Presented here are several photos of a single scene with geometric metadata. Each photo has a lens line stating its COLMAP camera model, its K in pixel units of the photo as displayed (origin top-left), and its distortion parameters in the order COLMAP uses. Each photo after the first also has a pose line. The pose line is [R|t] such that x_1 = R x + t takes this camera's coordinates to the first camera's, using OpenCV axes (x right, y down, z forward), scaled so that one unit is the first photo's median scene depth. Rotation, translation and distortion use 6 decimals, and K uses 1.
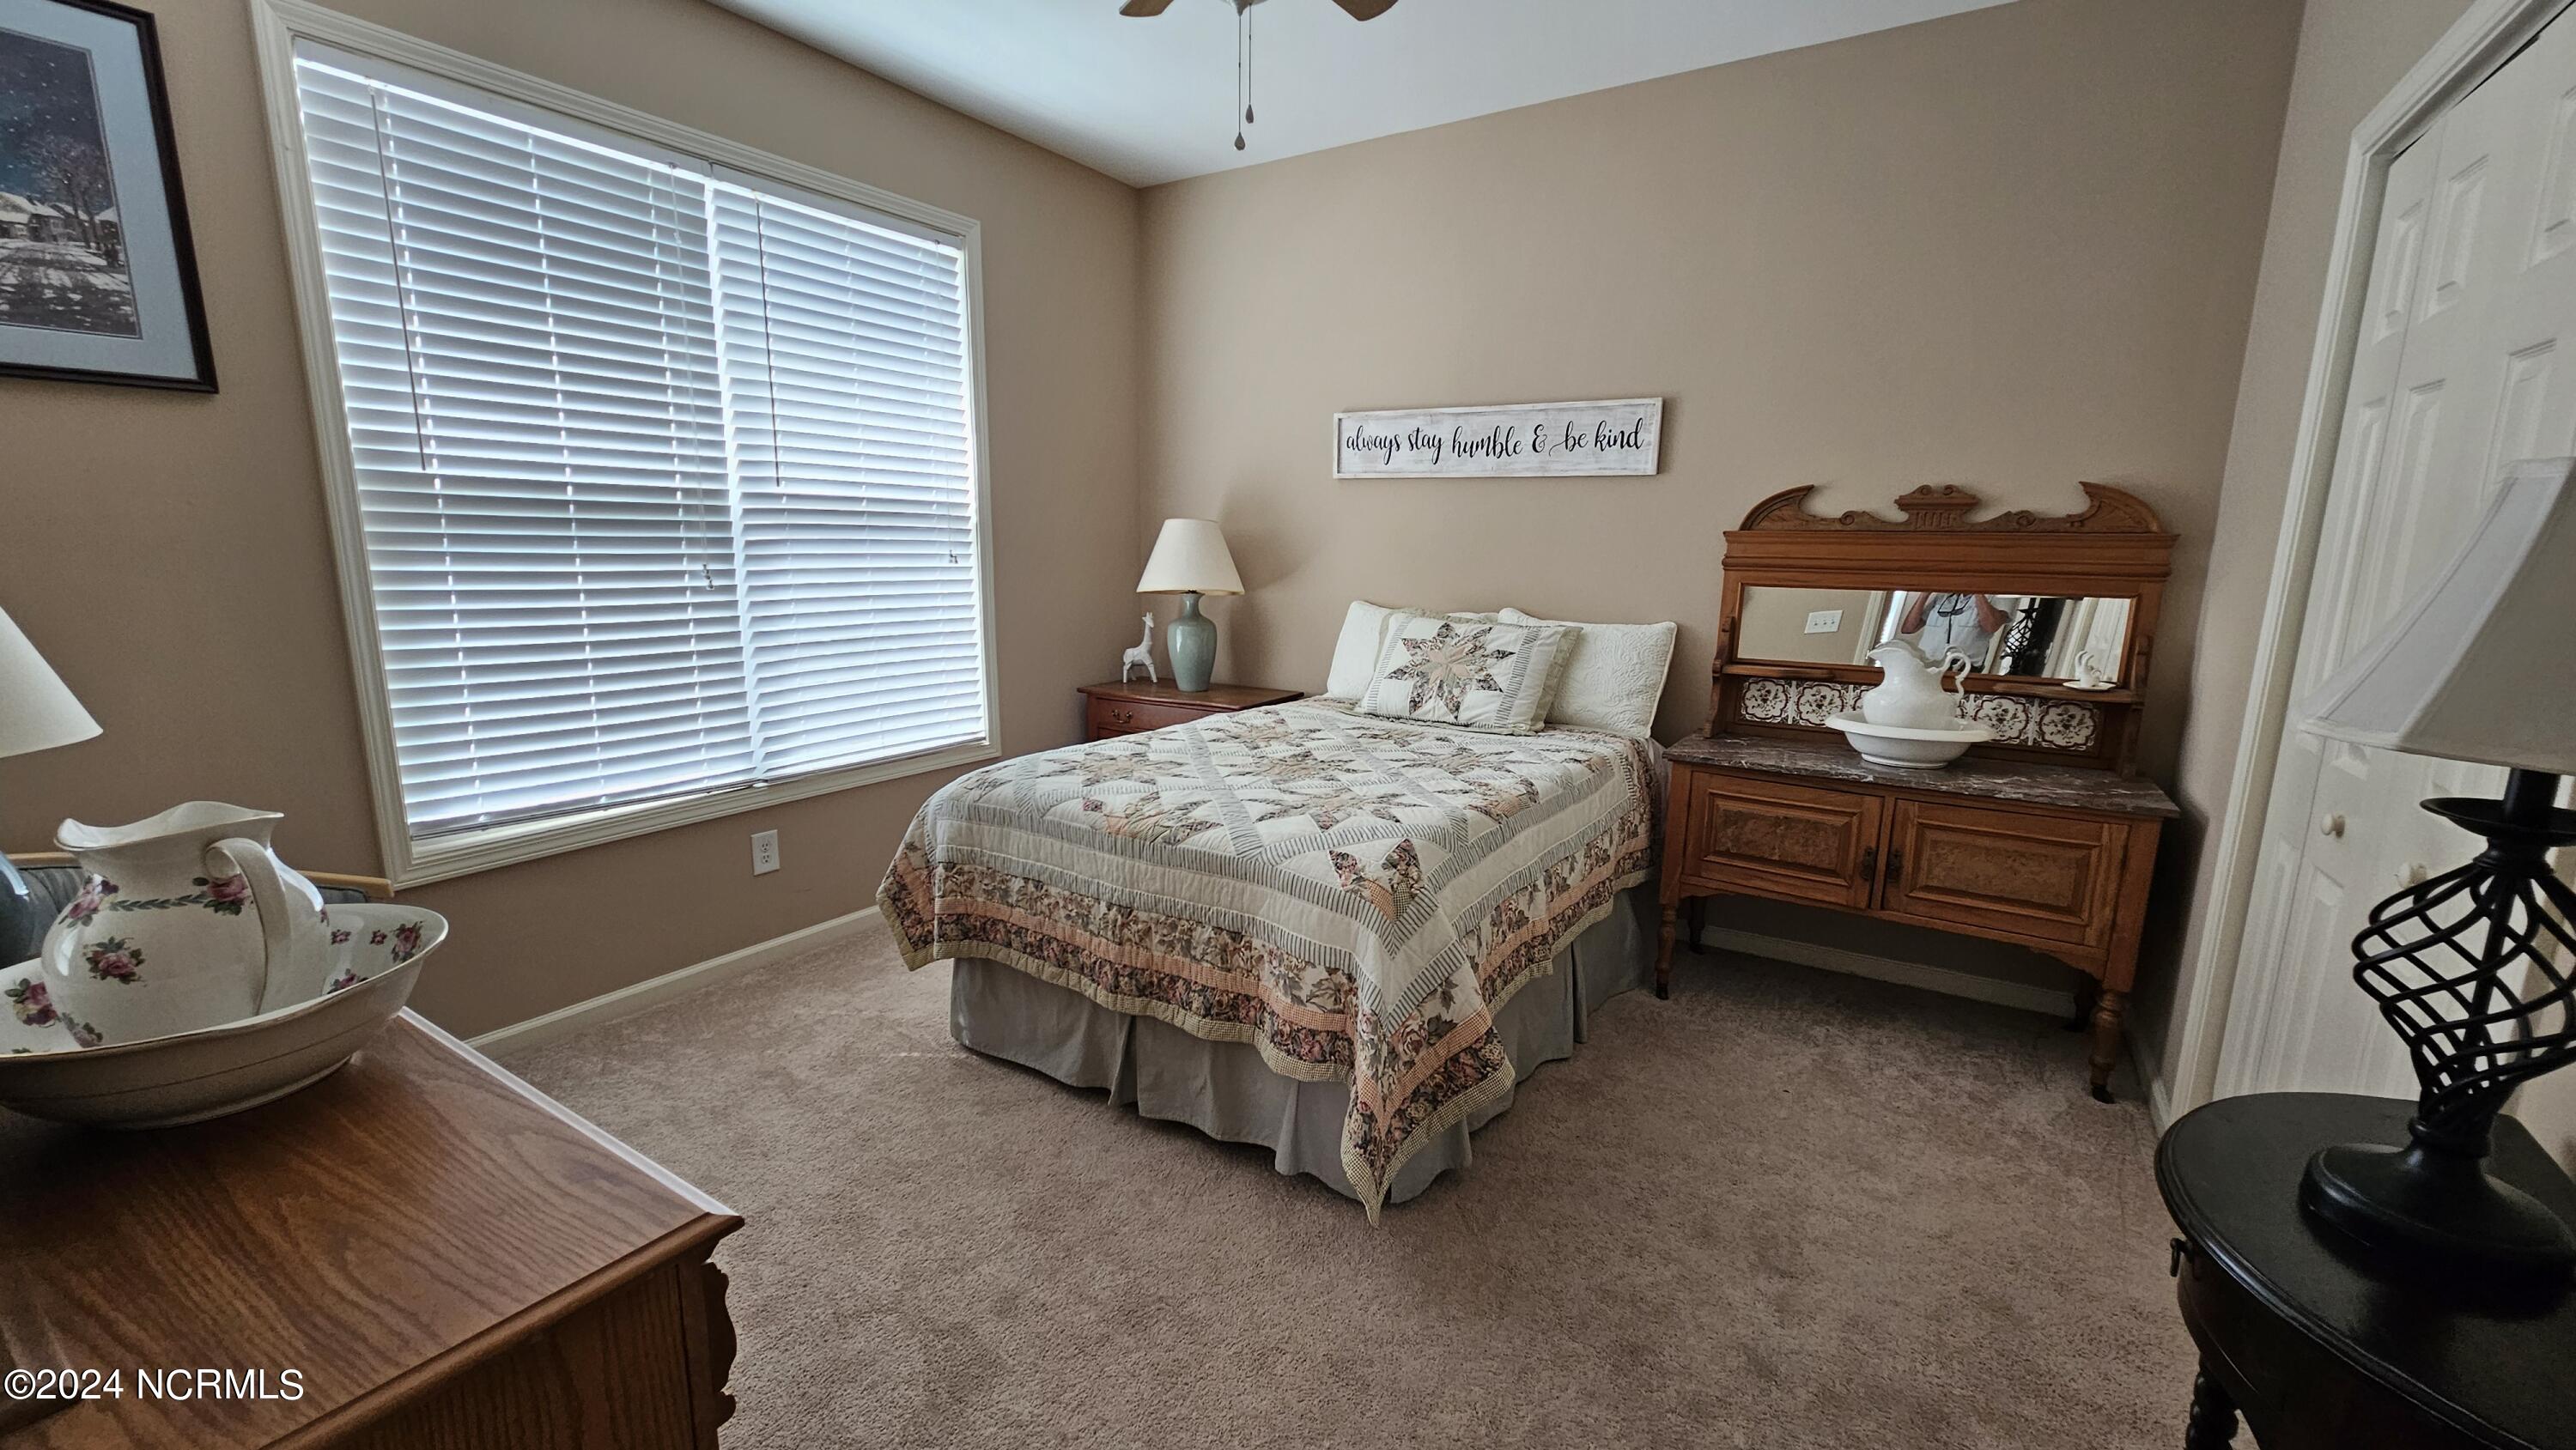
lens RADIAL K [[1057.2, 0, 1270.4], [0, 1057.2, 733.1], [0, 0, 1]] dist [-0.000006, -0.000308]
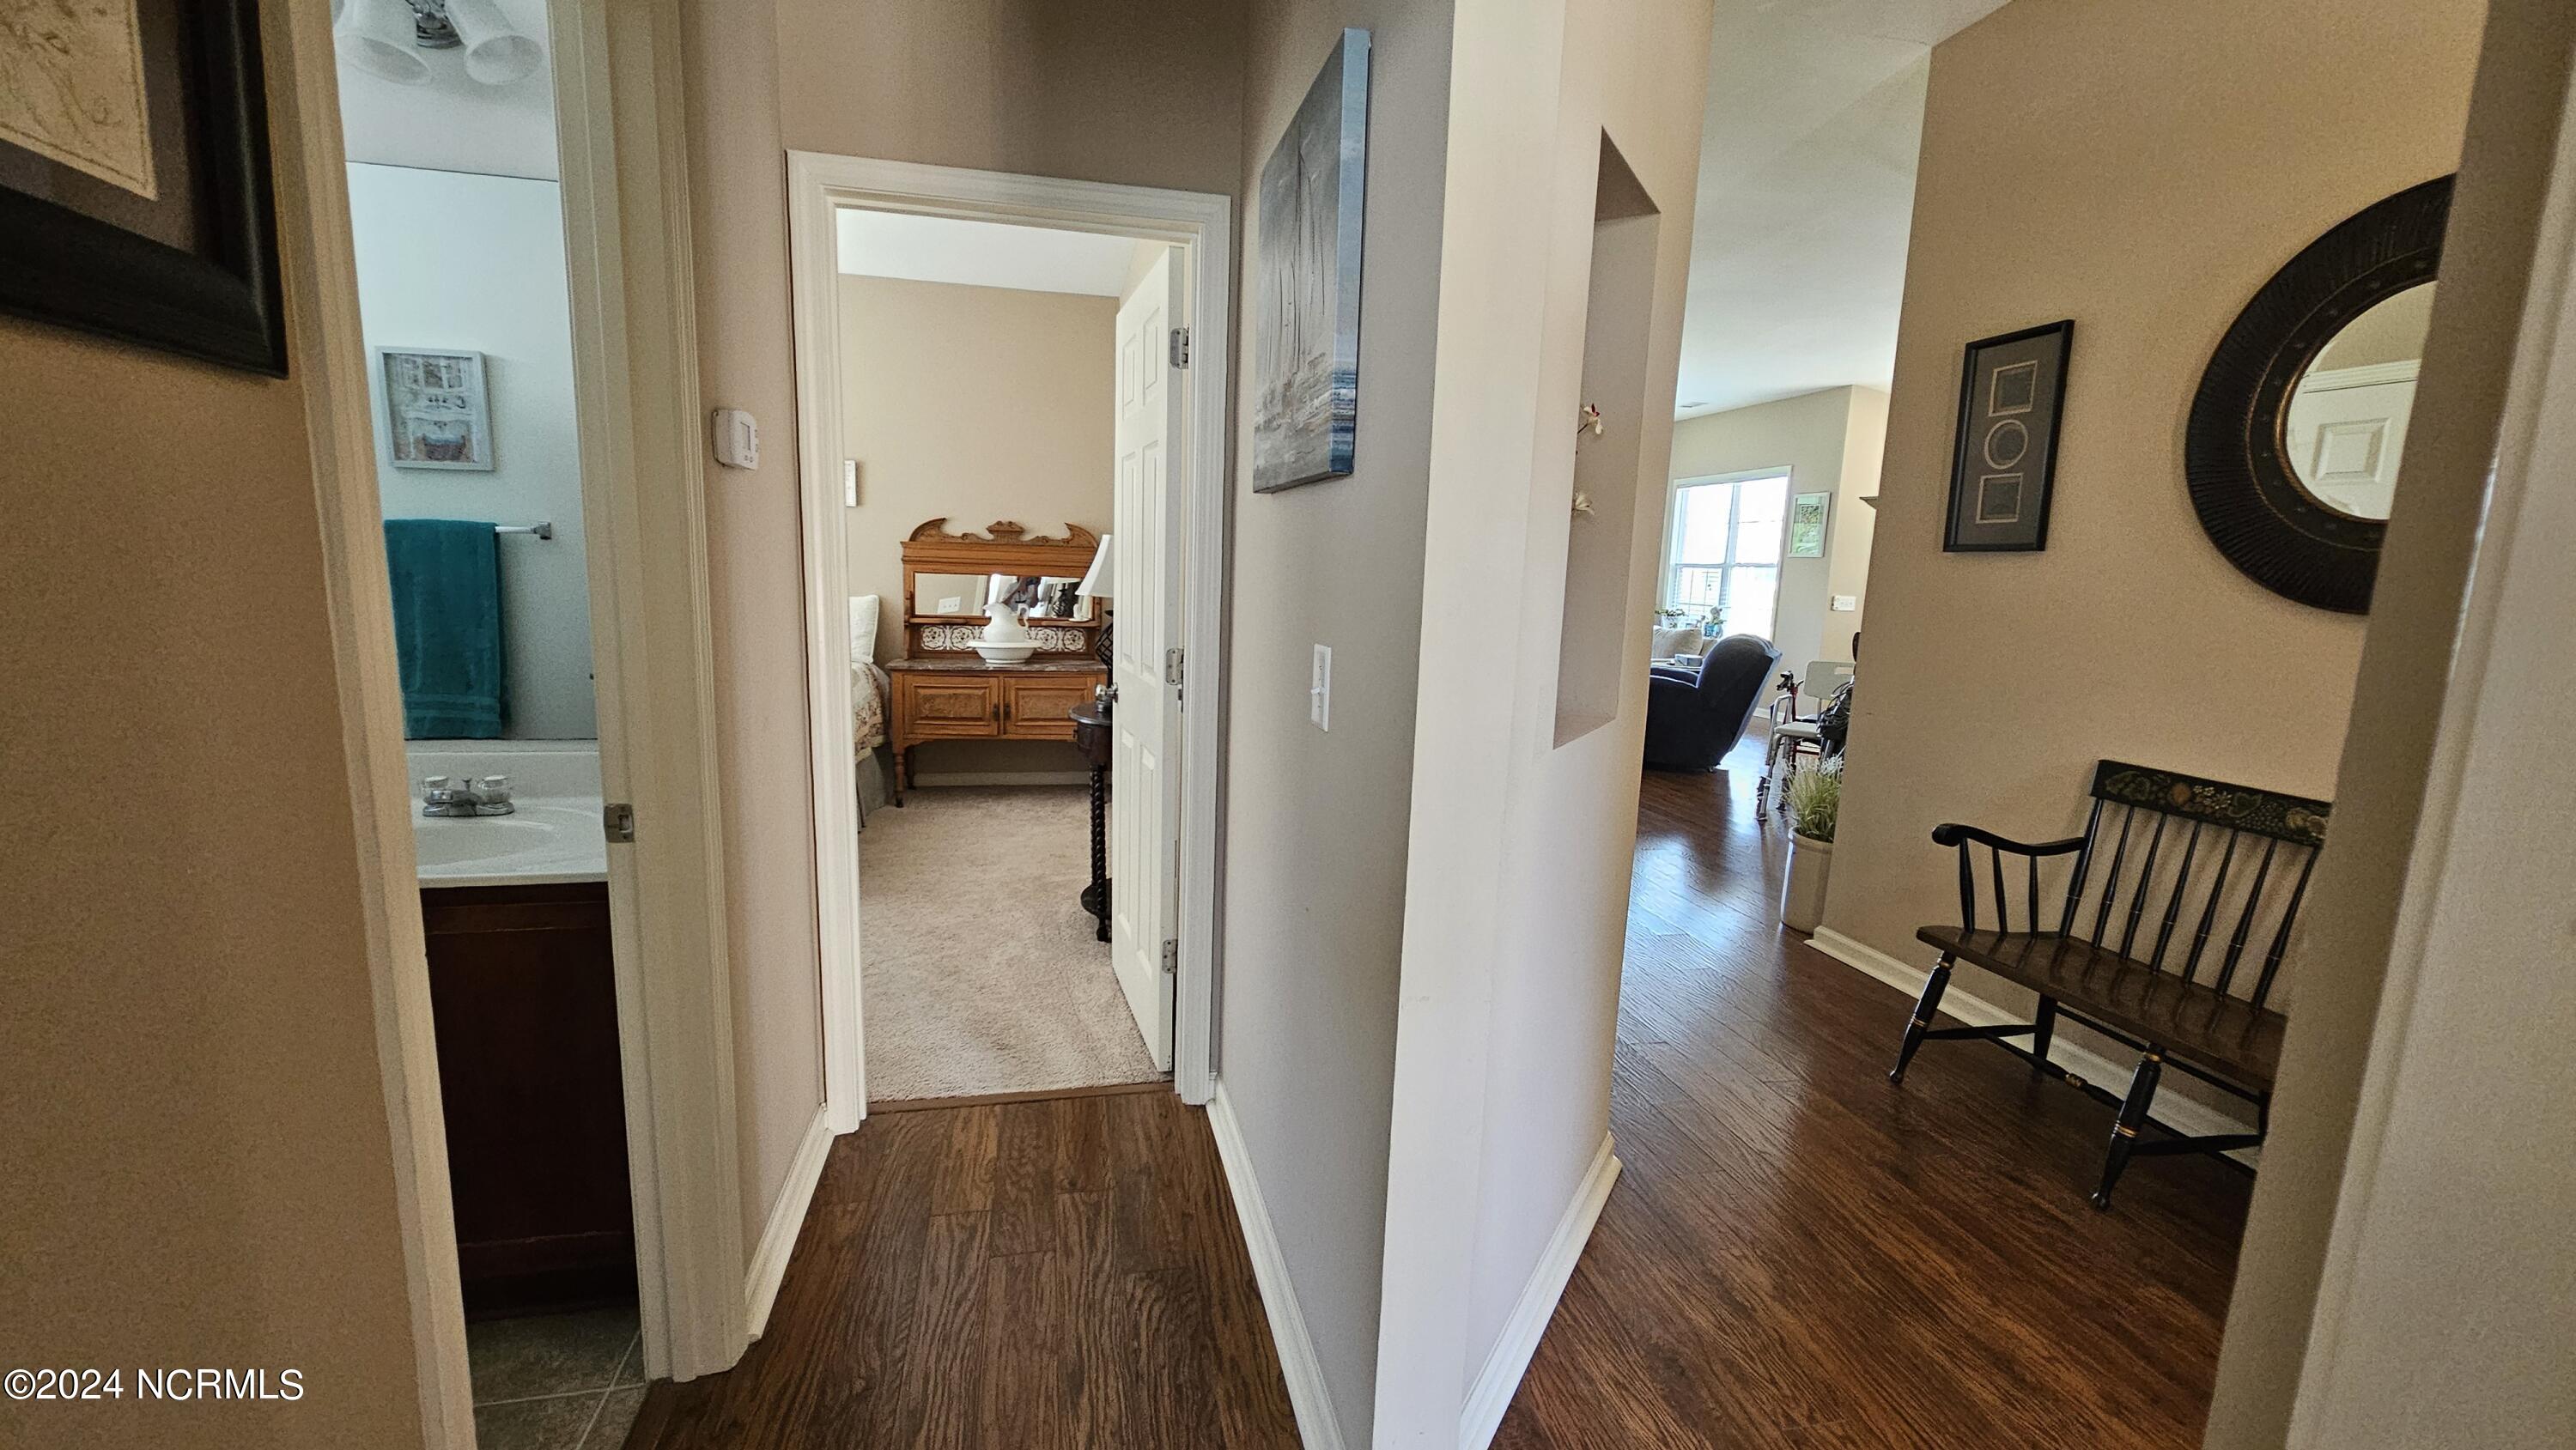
lens RADIAL K [[1057.2, 0, 1271.8], [0, 1057.2, 739.3], [0, 0, 1]] dist [-0.000006, -0.000308]
pose [[0.707389, -0.103899, 0.699147, -0.426335], [0.105043, 0.993607, 0.041376, 0.136663], [-0.698976, 0.044171, 0.713780, -0.718234]]
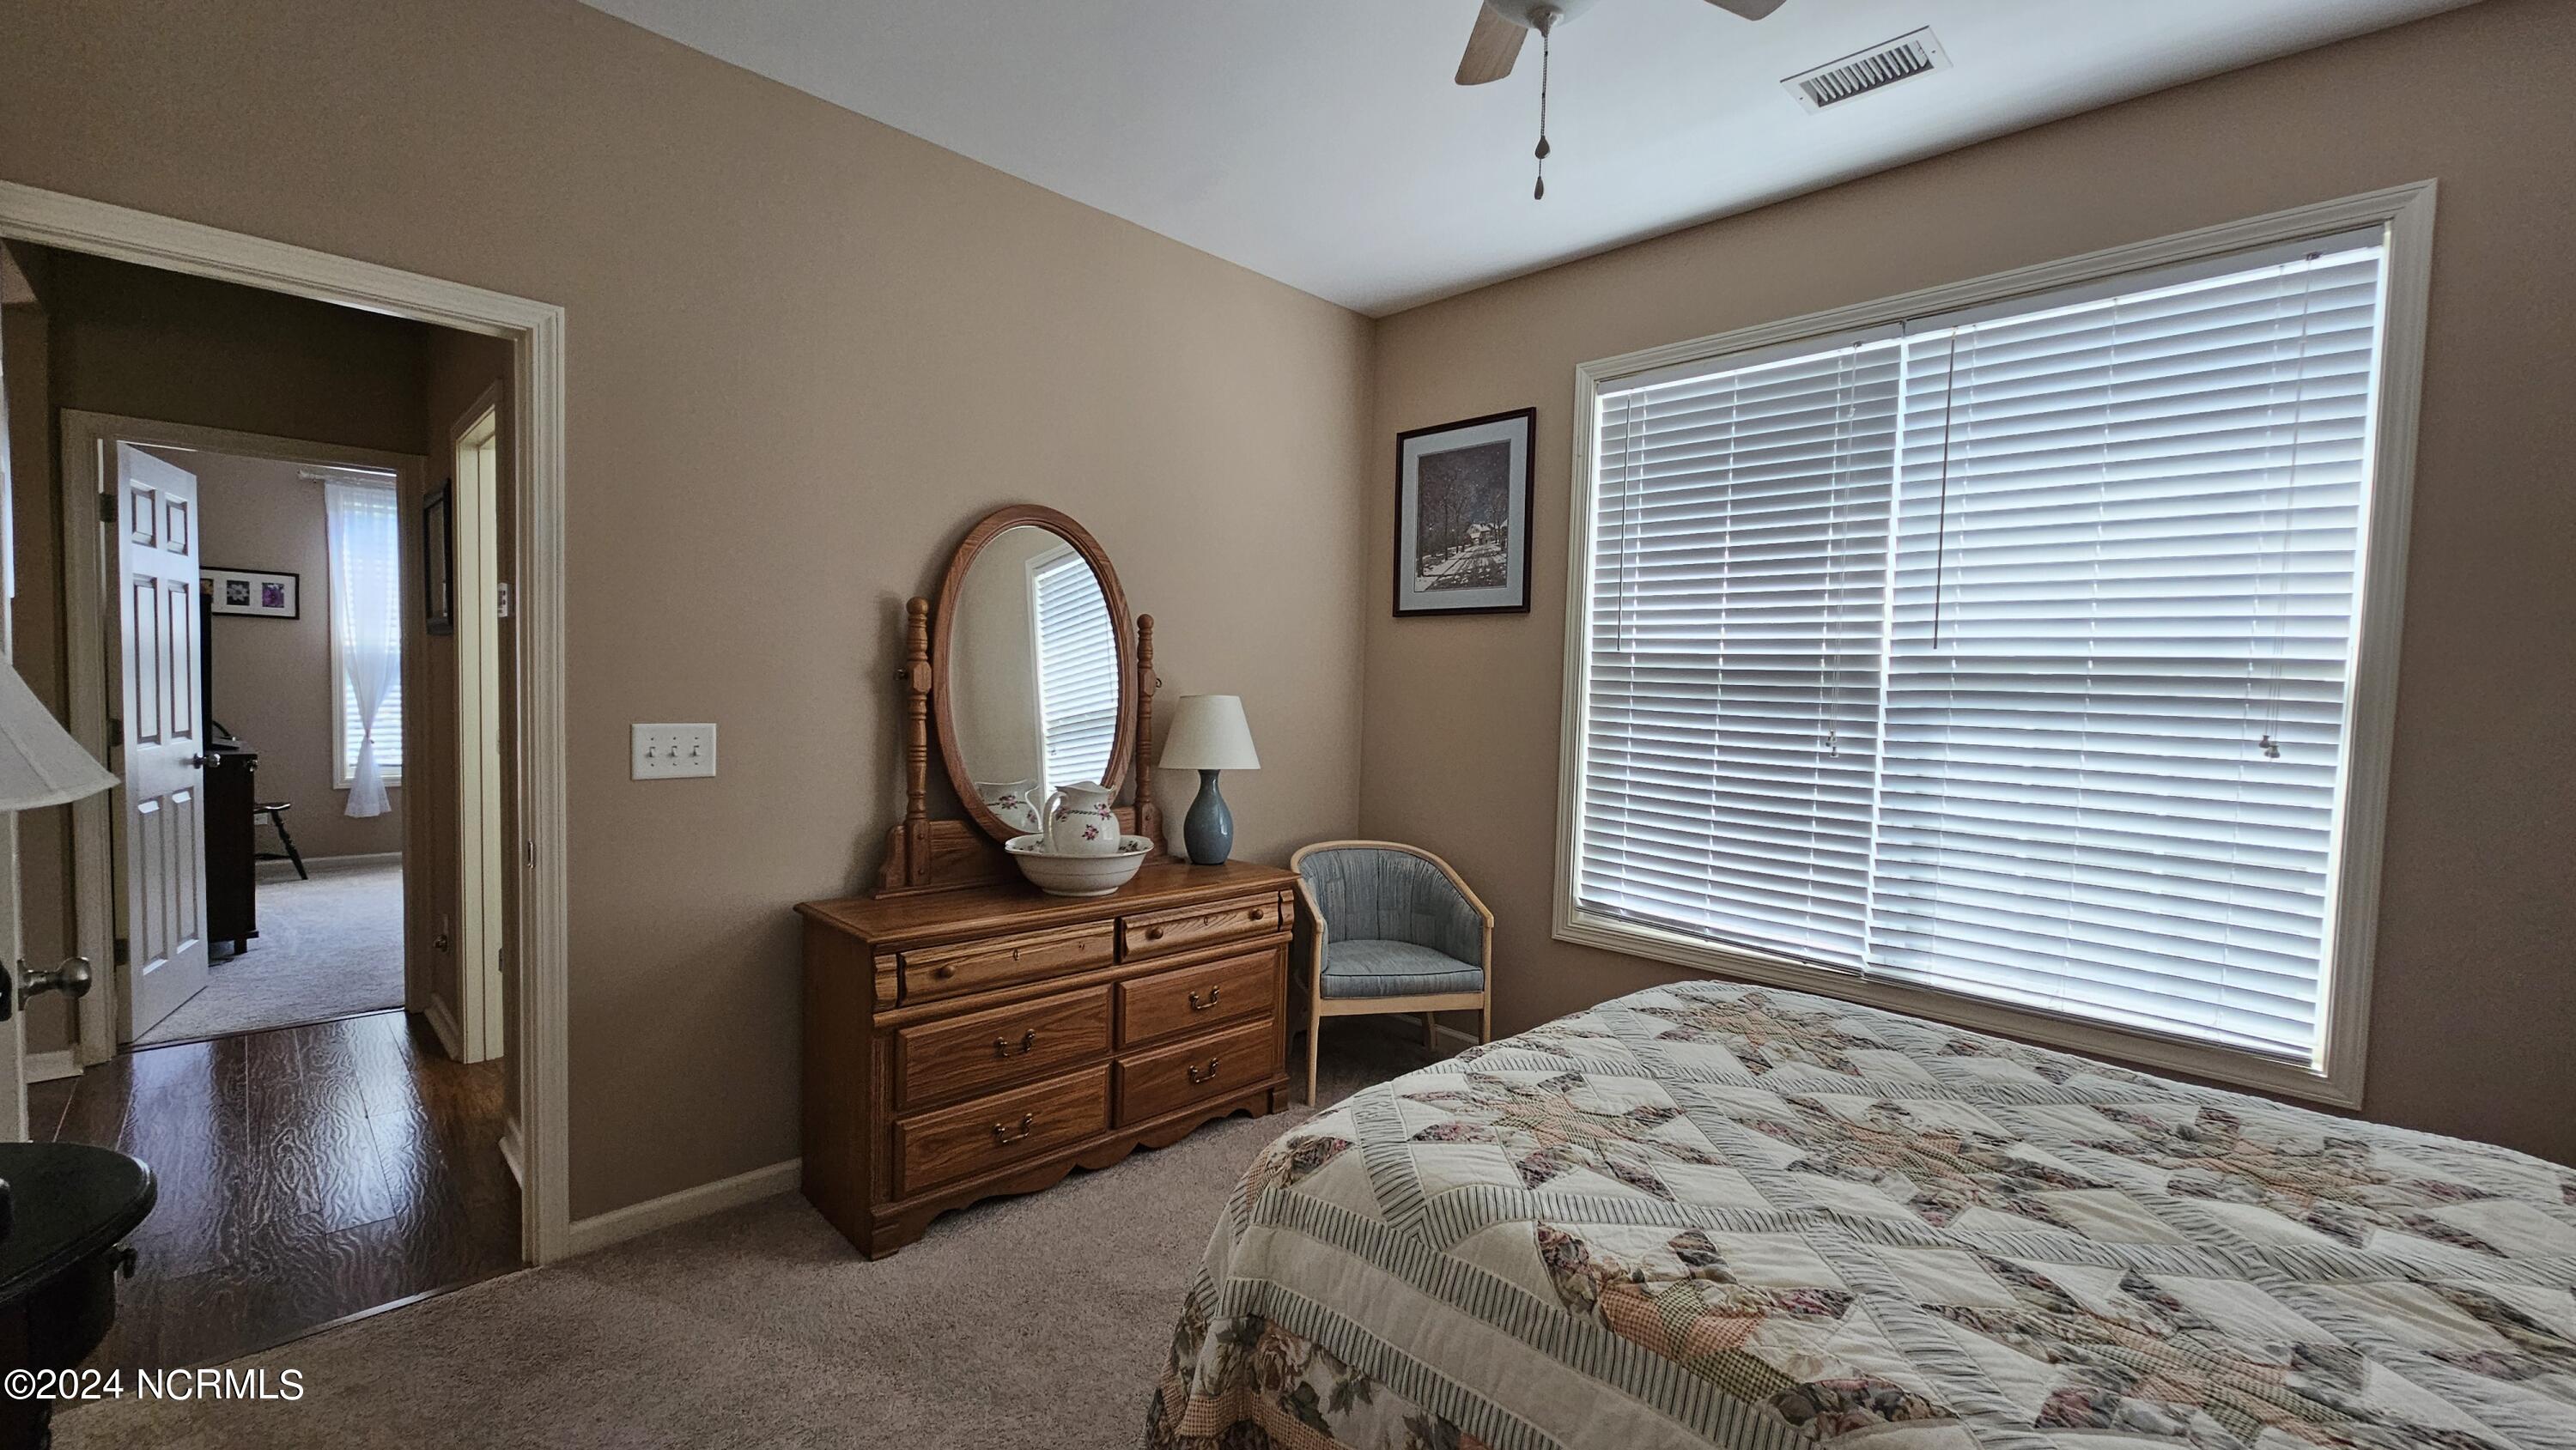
lens RADIAL K [[1057.2, 0, 1287.8], [0, 1057.2, 738.9], [0, 0, 1]] dist [-0.000006, -0.000308]
pose [[-0.218263, 0.034614, -0.975276, 0.528348], [-0.207540, 0.974863, 0.081046, -0.128605], [0.953566, 0.220098, -0.205593, 0.728530]]
